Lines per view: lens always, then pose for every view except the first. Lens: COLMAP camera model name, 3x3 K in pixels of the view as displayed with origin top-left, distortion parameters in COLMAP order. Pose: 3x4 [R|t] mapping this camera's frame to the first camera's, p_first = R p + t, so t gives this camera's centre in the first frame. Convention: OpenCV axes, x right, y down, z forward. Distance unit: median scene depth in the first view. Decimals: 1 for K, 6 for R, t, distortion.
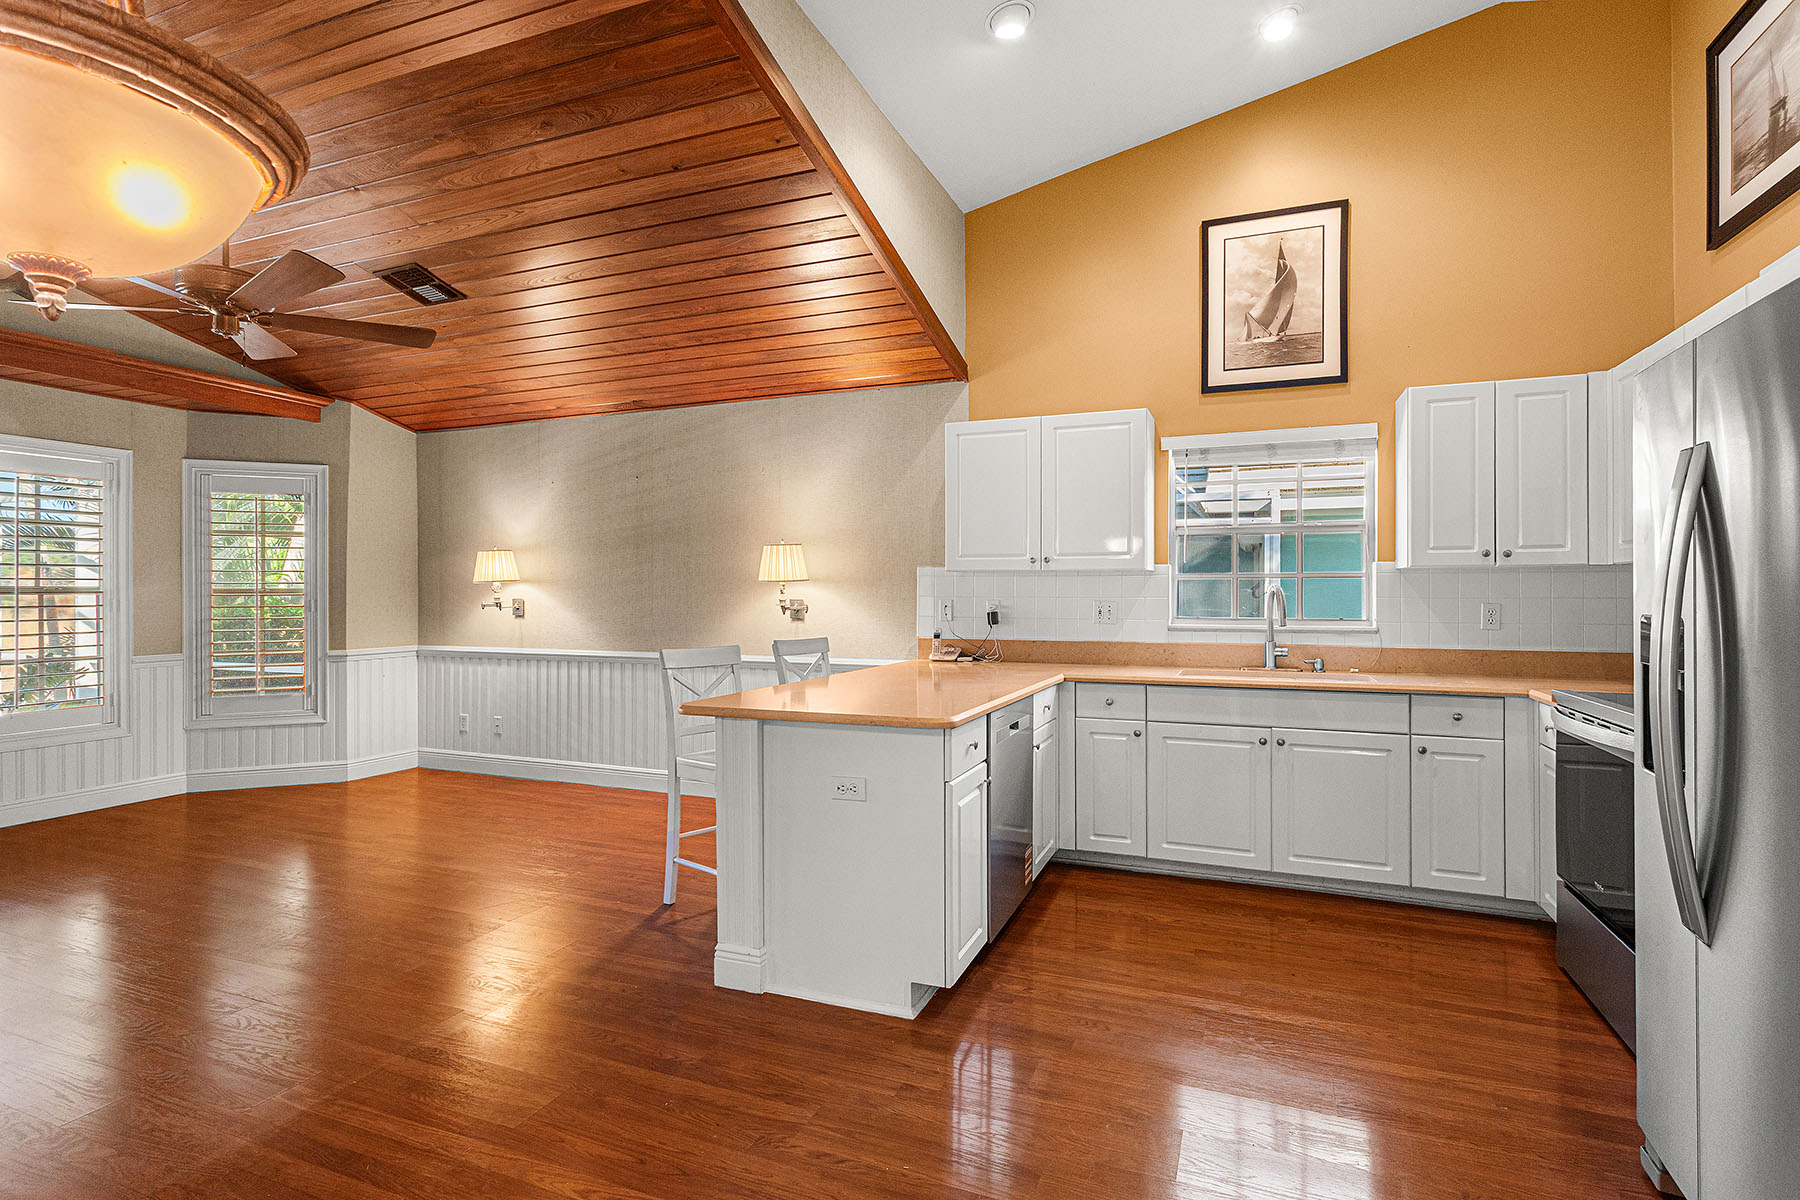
lens RADIAL K [[874.4, 0, 896.1], [0, 874.4, 592.2], [0, 0, 1]] dist [0.003150, 0.002418]
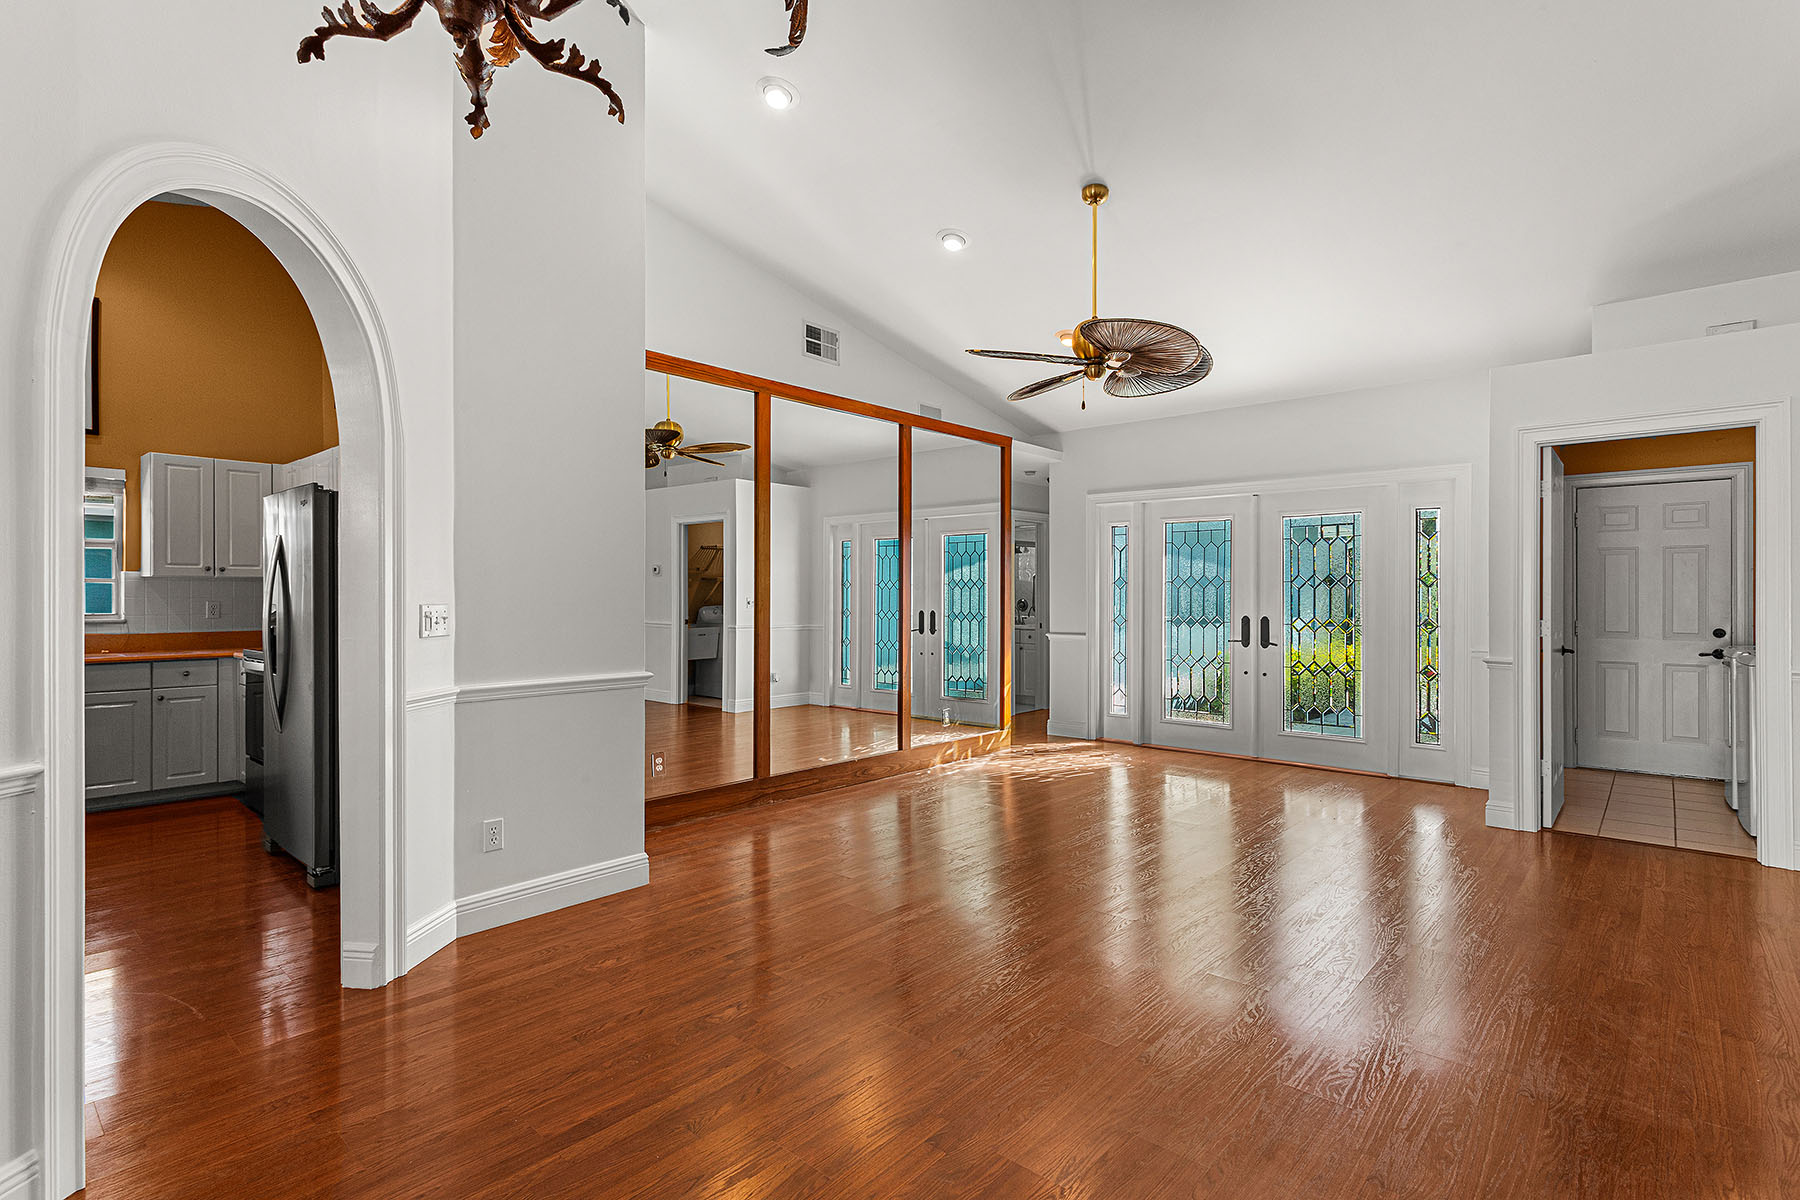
lens RADIAL K [[874.4, 0, 896.1], [0, 874.4, 592.2], [0, 0, 1]] dist [0.003150, 0.002418]
pose [[0.334106, 0.002802, 0.942531, -0.320428], [-0.002504, 0.999995, -0.002085, -0.001999], [-0.942532, -0.001664, 0.334112, -0.558349]]
